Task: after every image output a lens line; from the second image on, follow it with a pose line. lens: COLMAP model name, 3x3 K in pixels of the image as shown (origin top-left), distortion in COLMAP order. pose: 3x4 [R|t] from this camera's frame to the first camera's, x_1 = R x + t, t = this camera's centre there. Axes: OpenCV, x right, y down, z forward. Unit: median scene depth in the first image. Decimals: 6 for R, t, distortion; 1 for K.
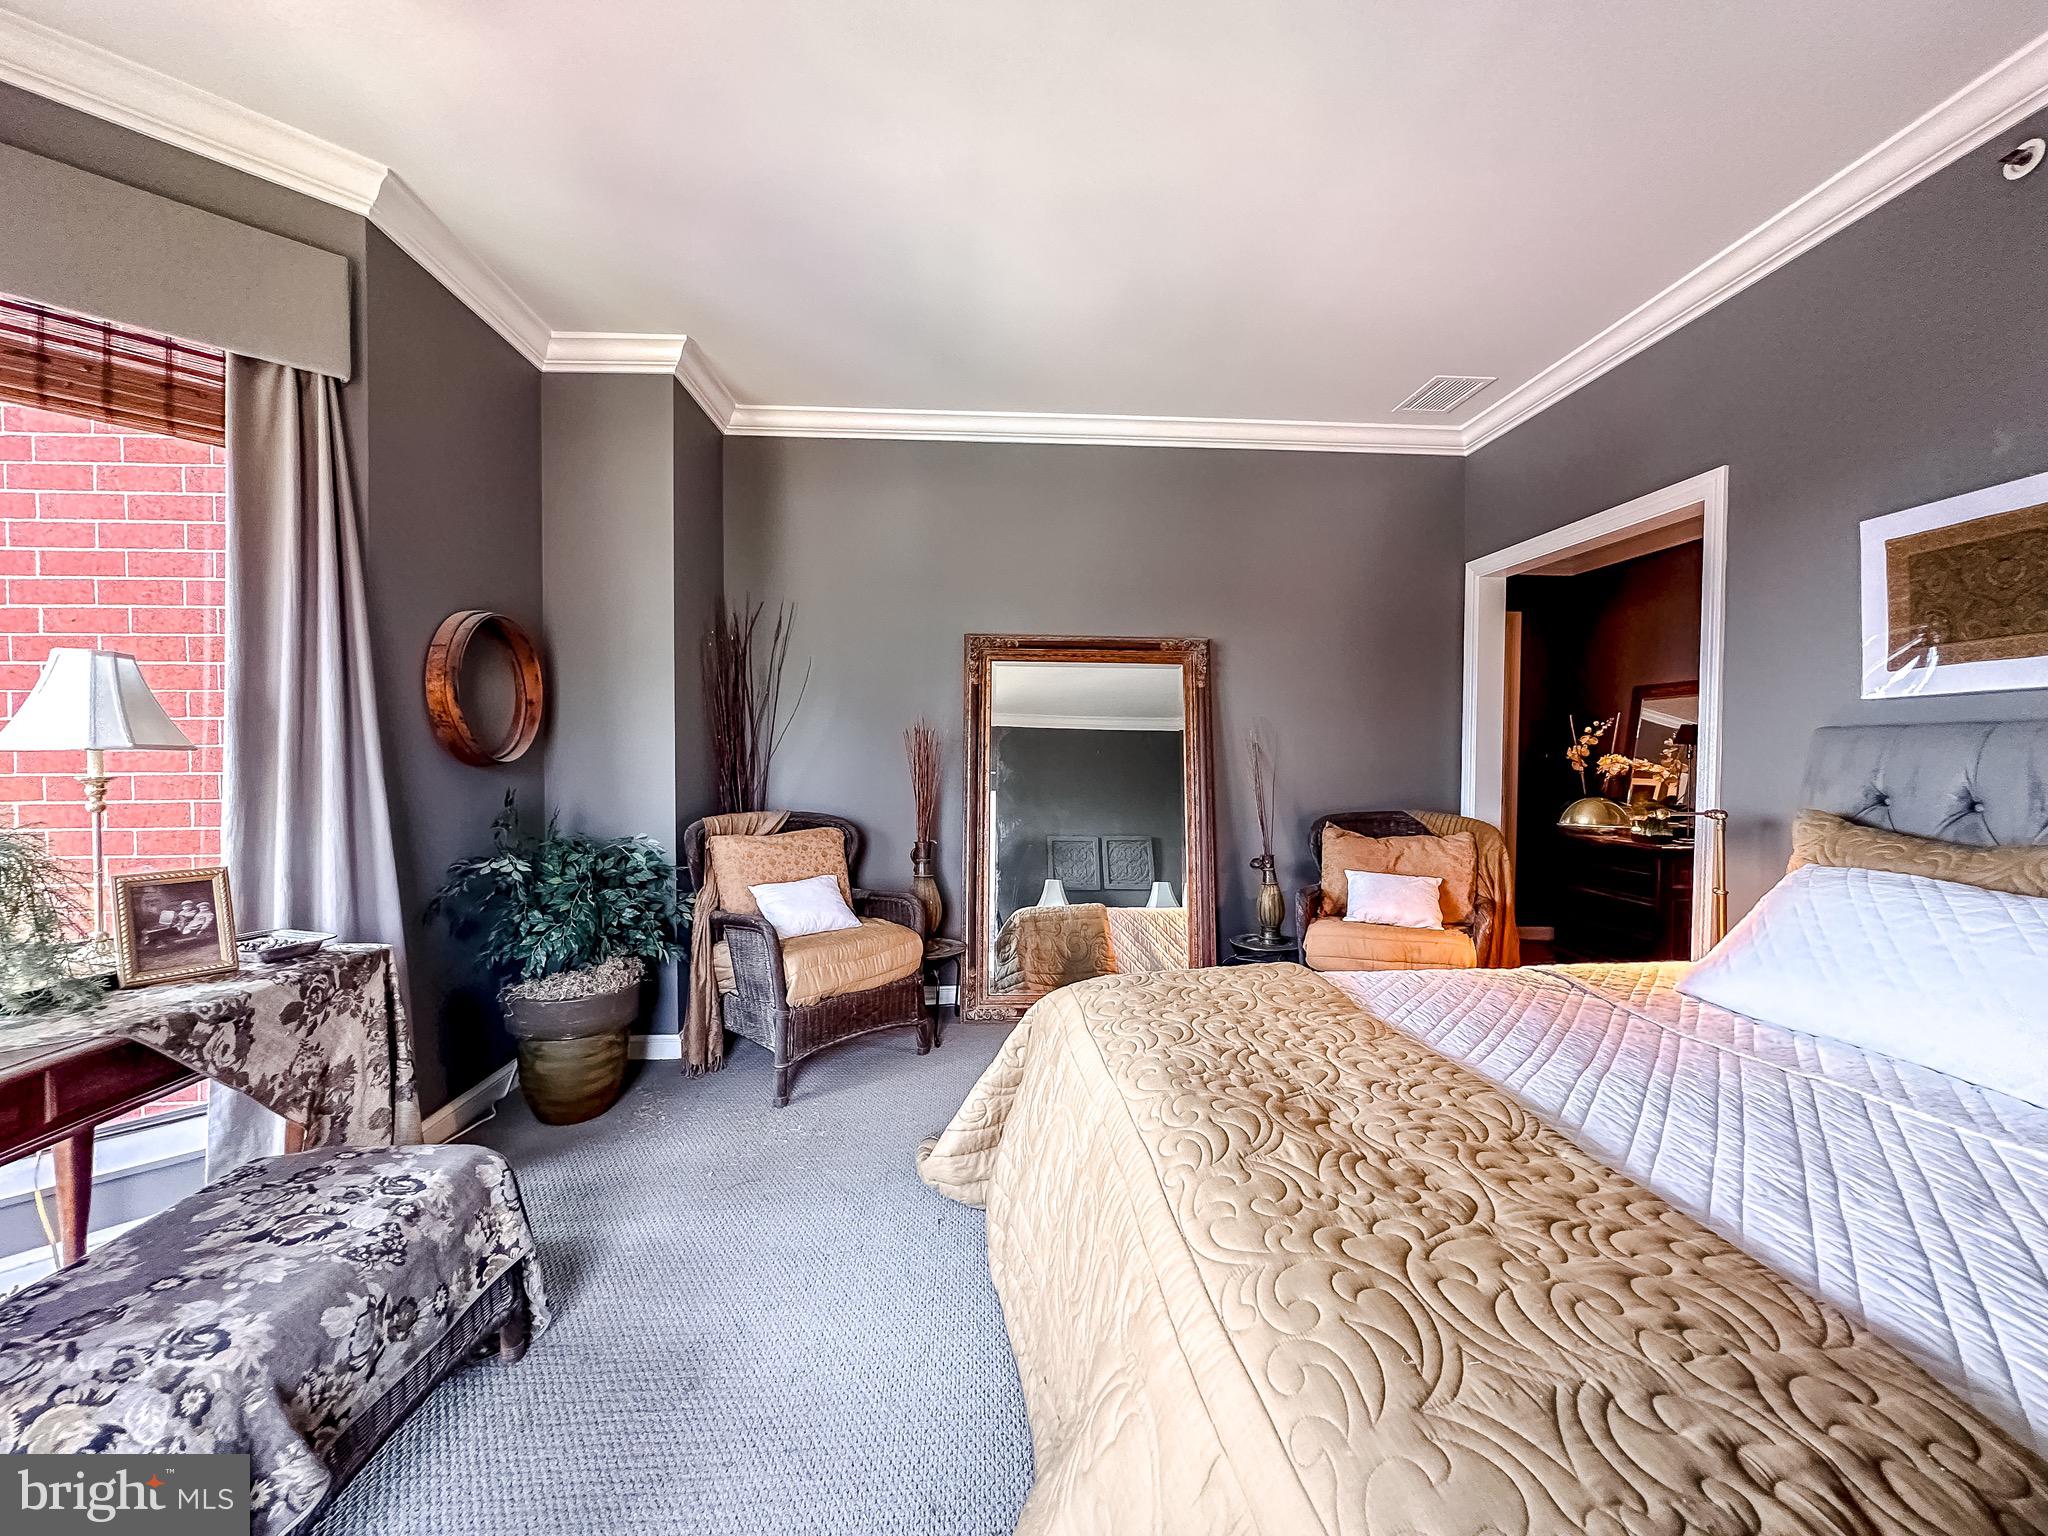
lens RADIAL K [[819.2, 0, 1025.8], [0, 819.2, 759.7], [0, 0, 1]] dist [-0.001038, 0.000223]
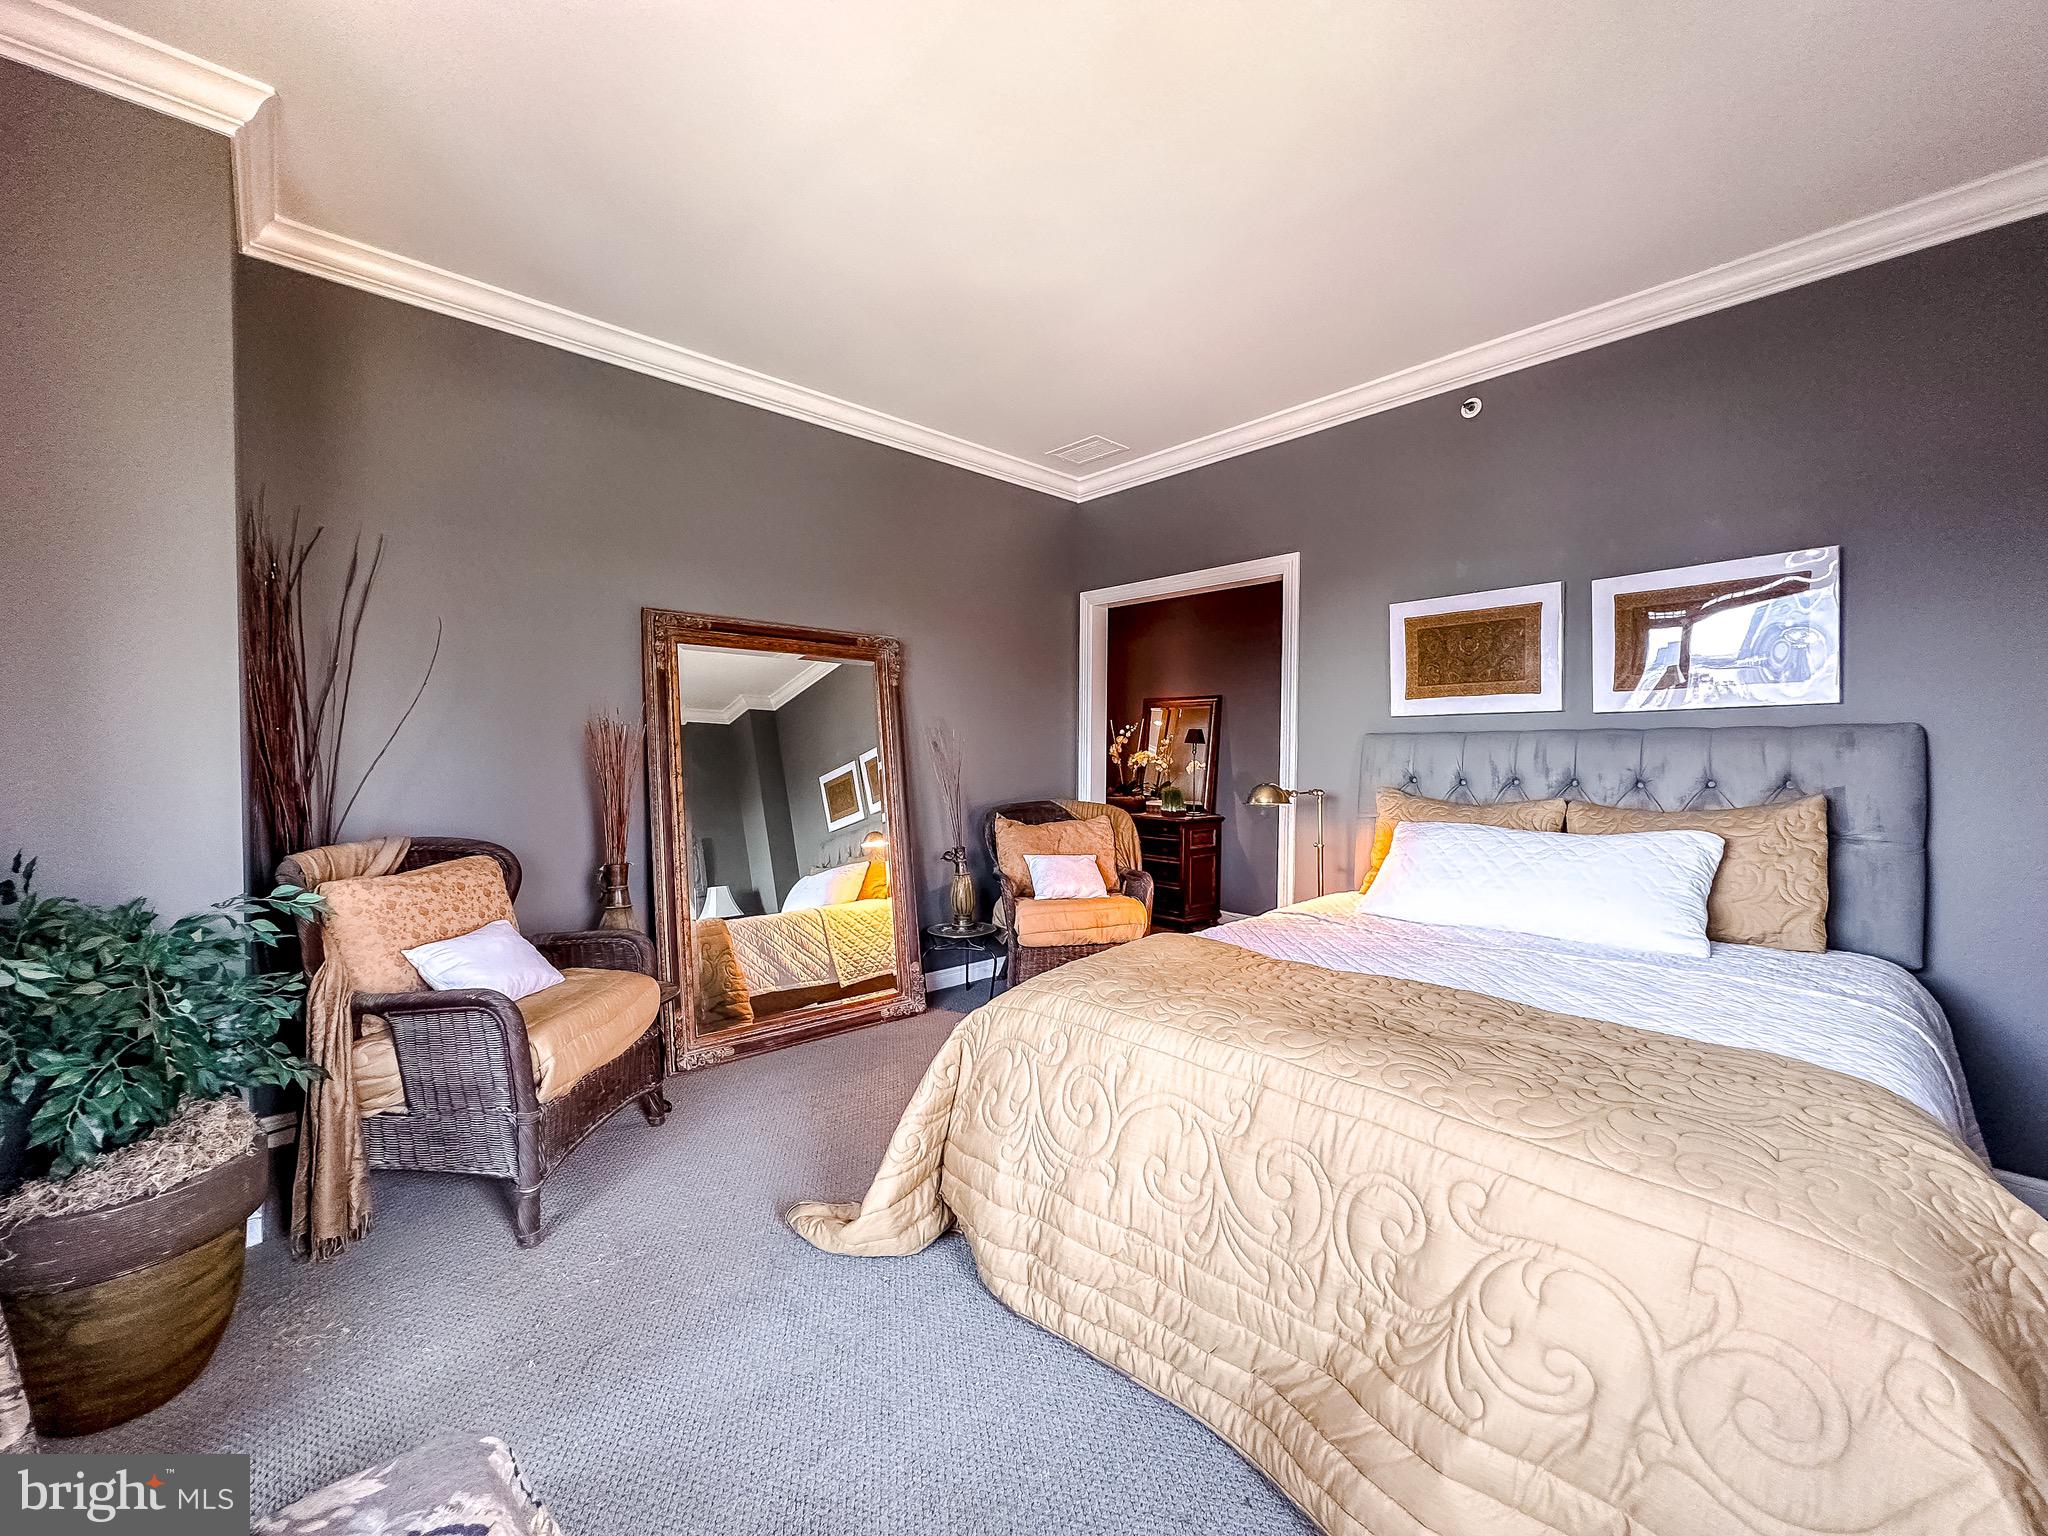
lens RADIAL K [[819.2, 0, 1026.9], [0, 819.2, 759.8], [0, 0, 1]] dist [-0.001038, 0.000223]
pose [[0.775494, -0.010683, 0.631265, -0.346057], [0.007622, 0.999942, 0.007559, -0.004703], [-0.631309, -0.001050, 0.775531, 0.140329]]
